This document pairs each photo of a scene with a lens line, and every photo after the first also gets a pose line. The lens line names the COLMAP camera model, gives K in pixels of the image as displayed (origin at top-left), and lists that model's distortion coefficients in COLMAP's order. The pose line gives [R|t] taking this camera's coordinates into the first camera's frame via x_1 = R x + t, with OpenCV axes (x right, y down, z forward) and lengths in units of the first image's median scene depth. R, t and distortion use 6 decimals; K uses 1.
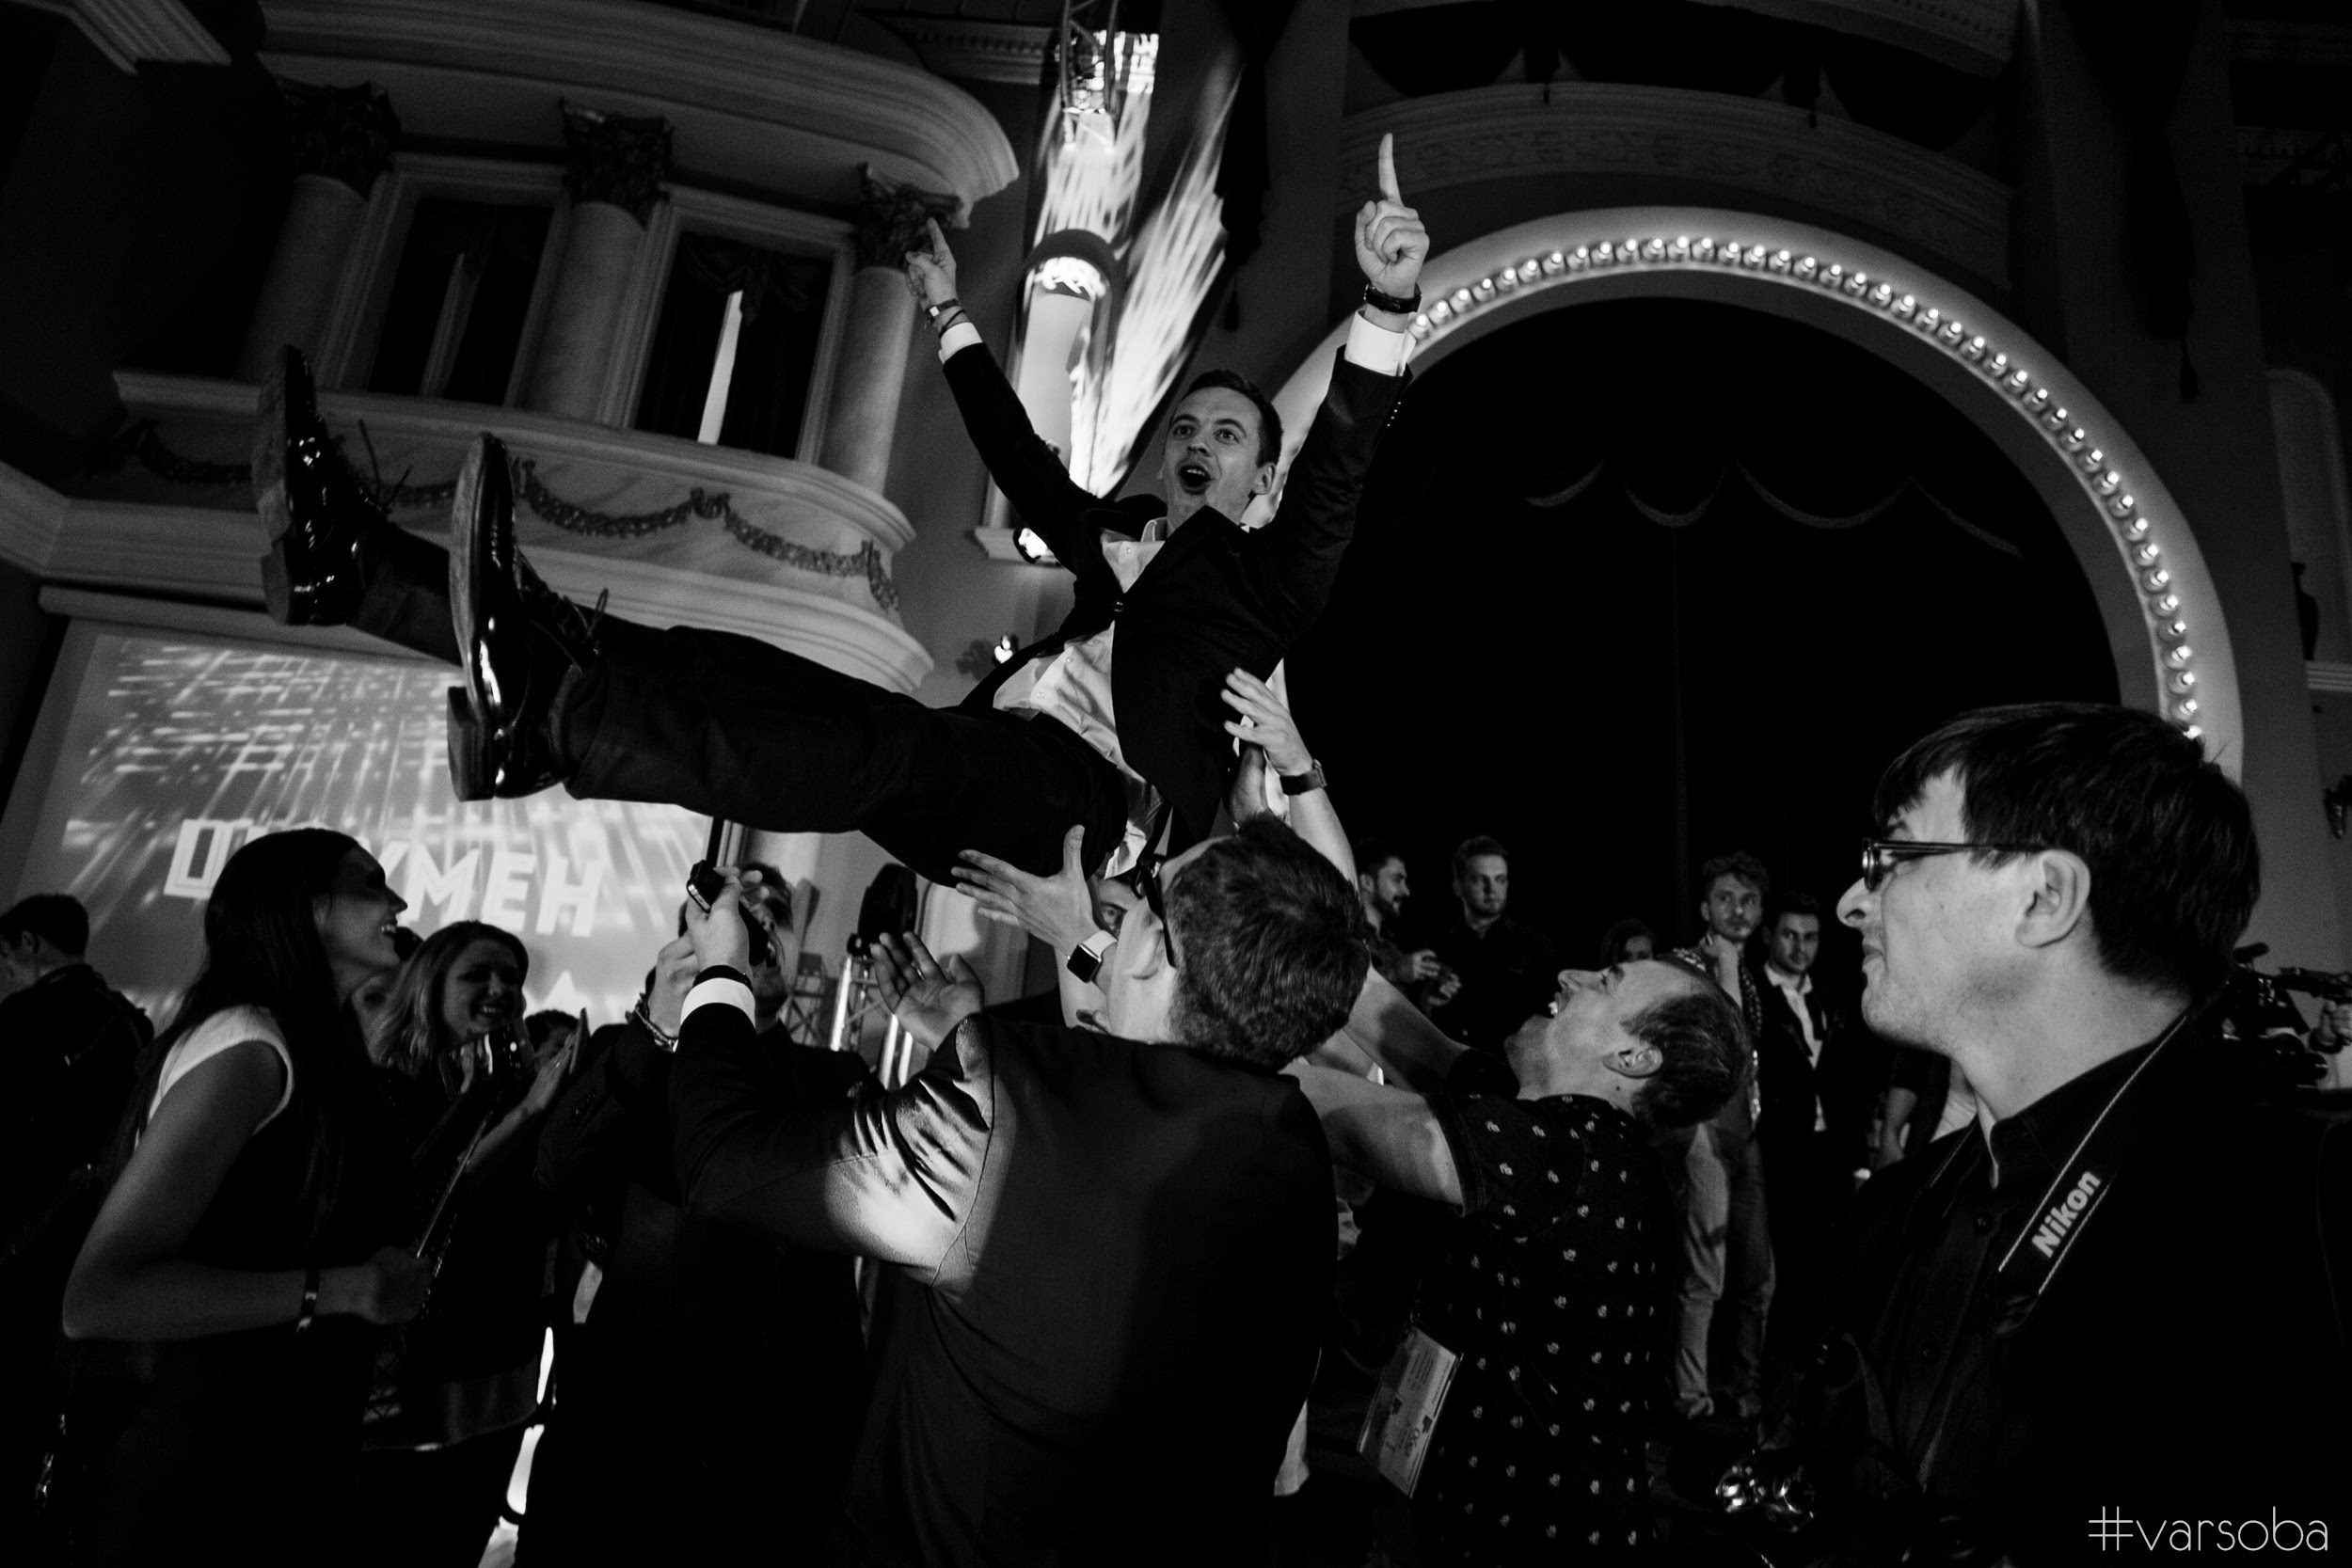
lens RADIAL K [[1471.1, 0, 1209.7], [0, 1471.1, 809.7], [0, 0, 1]] dist [-0.036870, 0.042421]
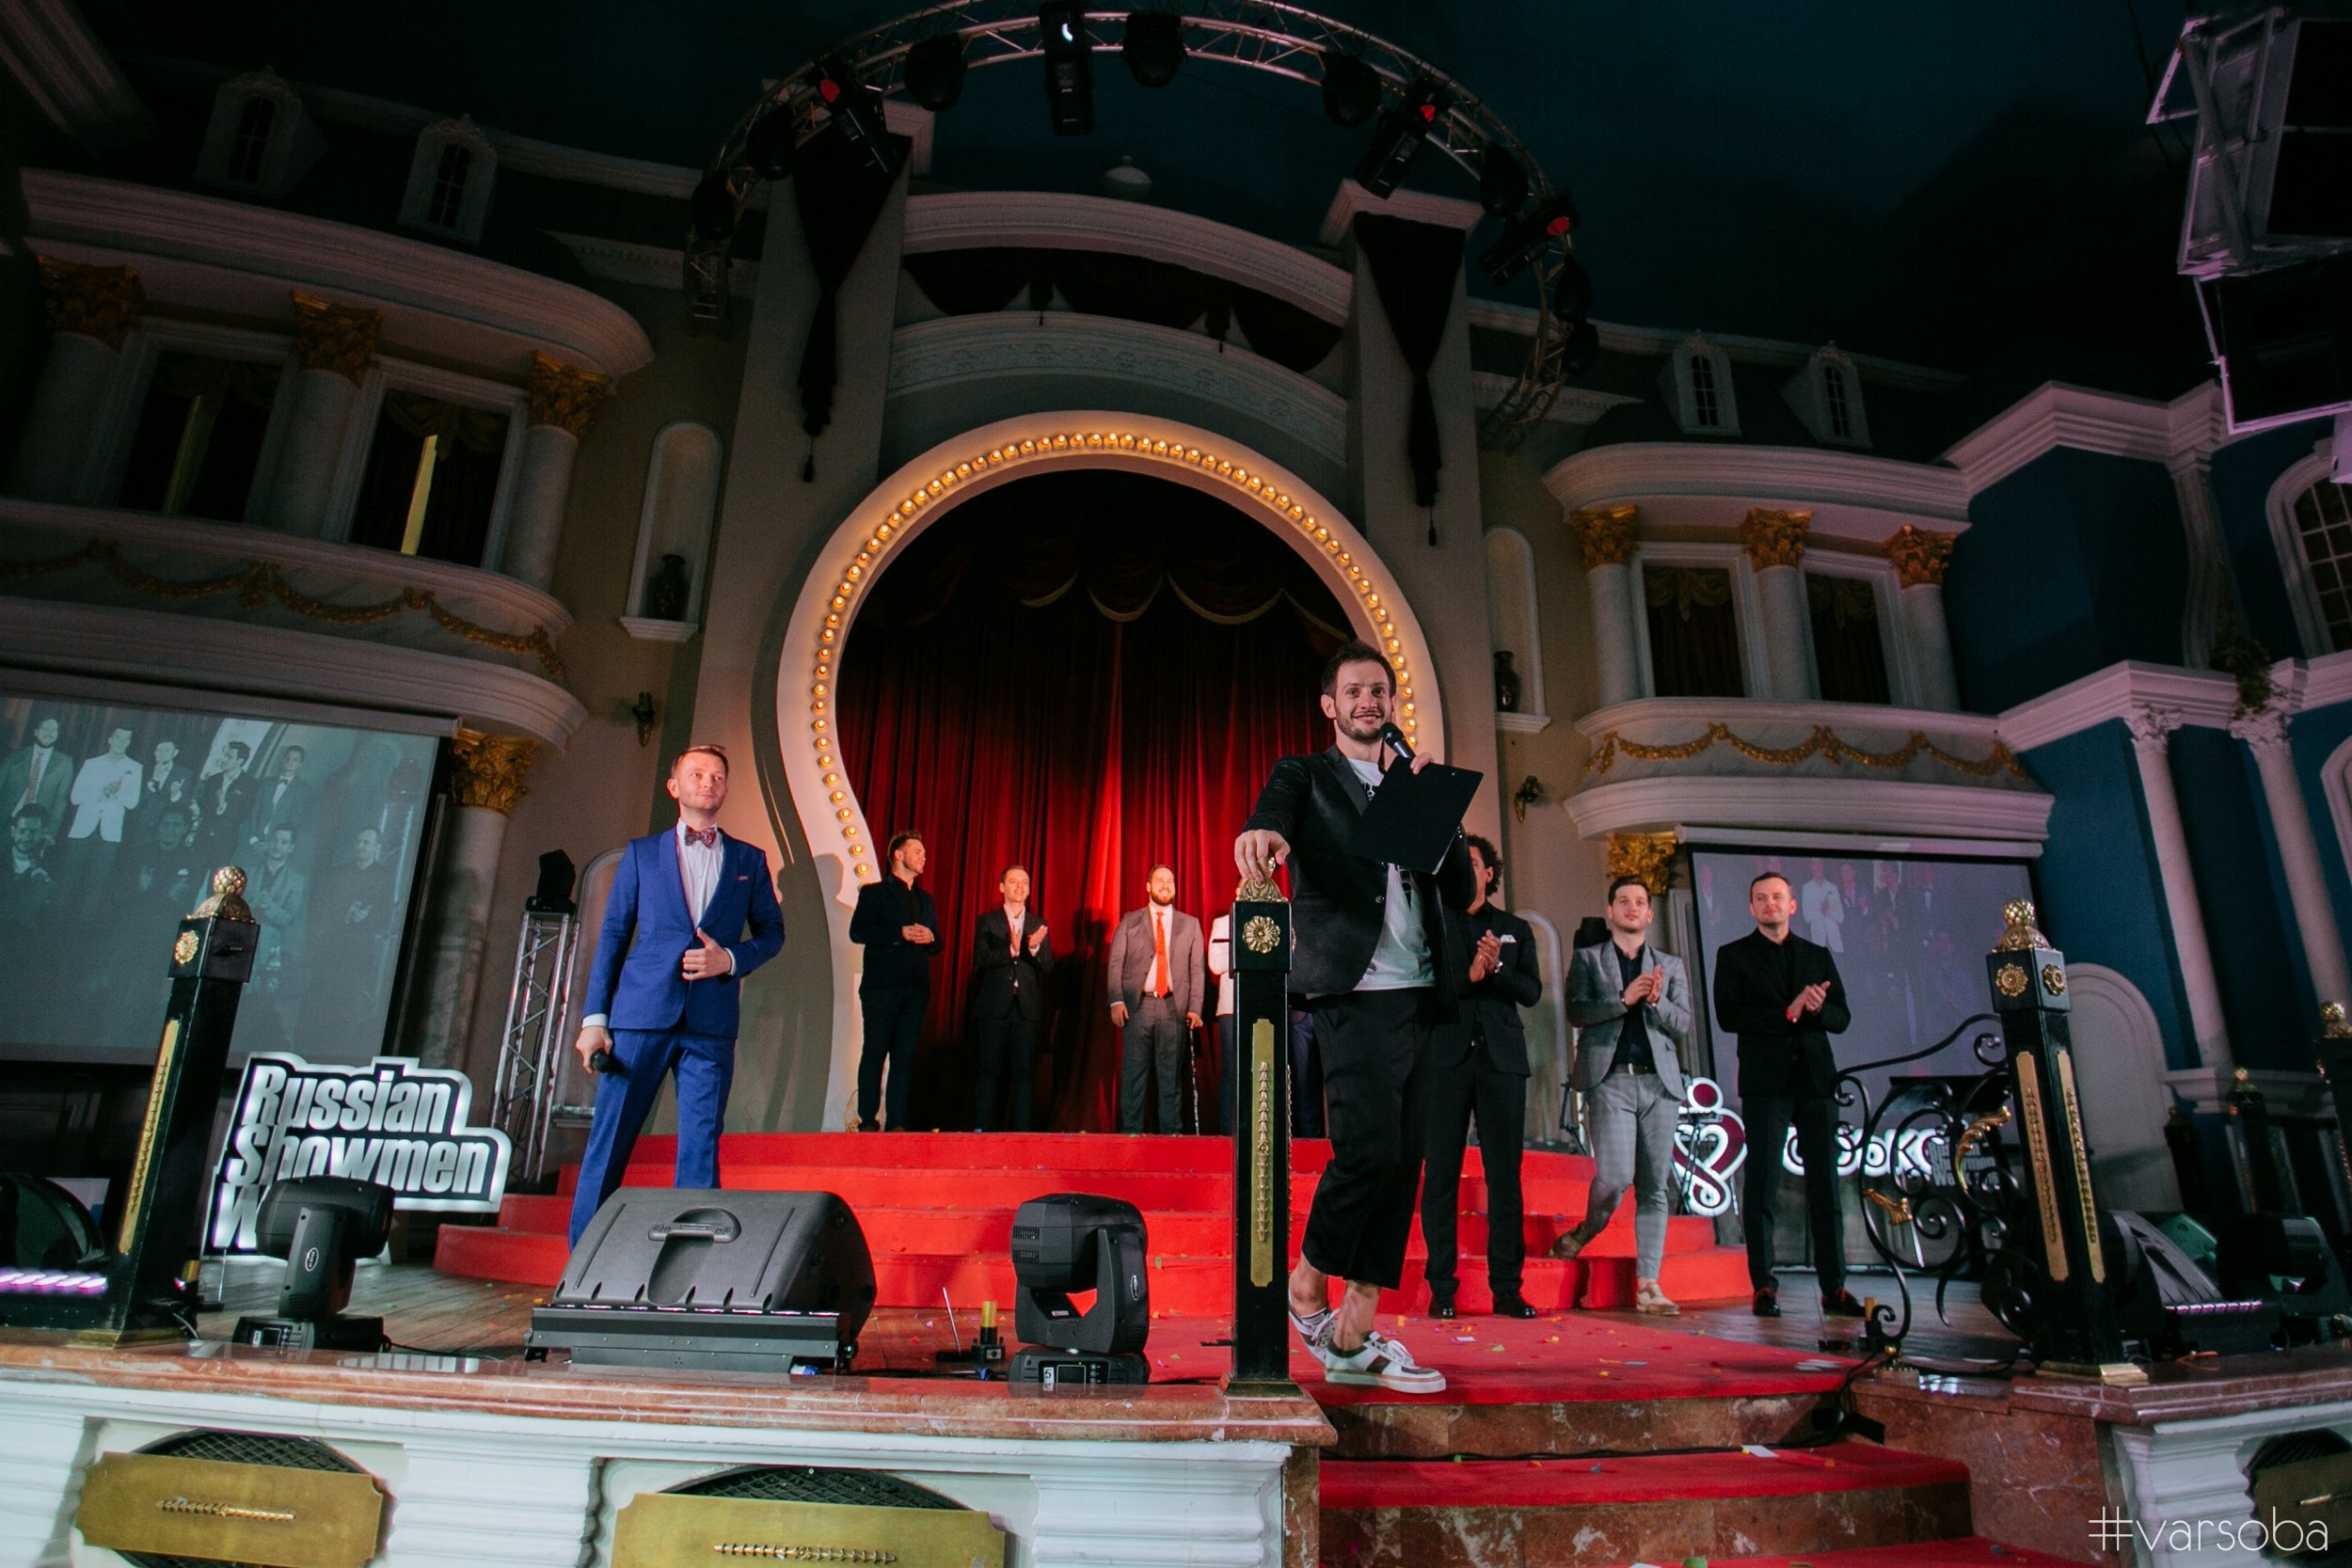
lens RADIAL K [[1385.3, 0, 1176.0], [0, 1385.3, 784.0], [0, 0, 1]] dist [-0.062494, 0.055830]
pose [[0.975679, -0.009058, 0.219015, 0.070365], [0.020826, 0.998457, -0.051487, 0.045777], [-0.218211, 0.054796, 0.974362, -0.385405]]
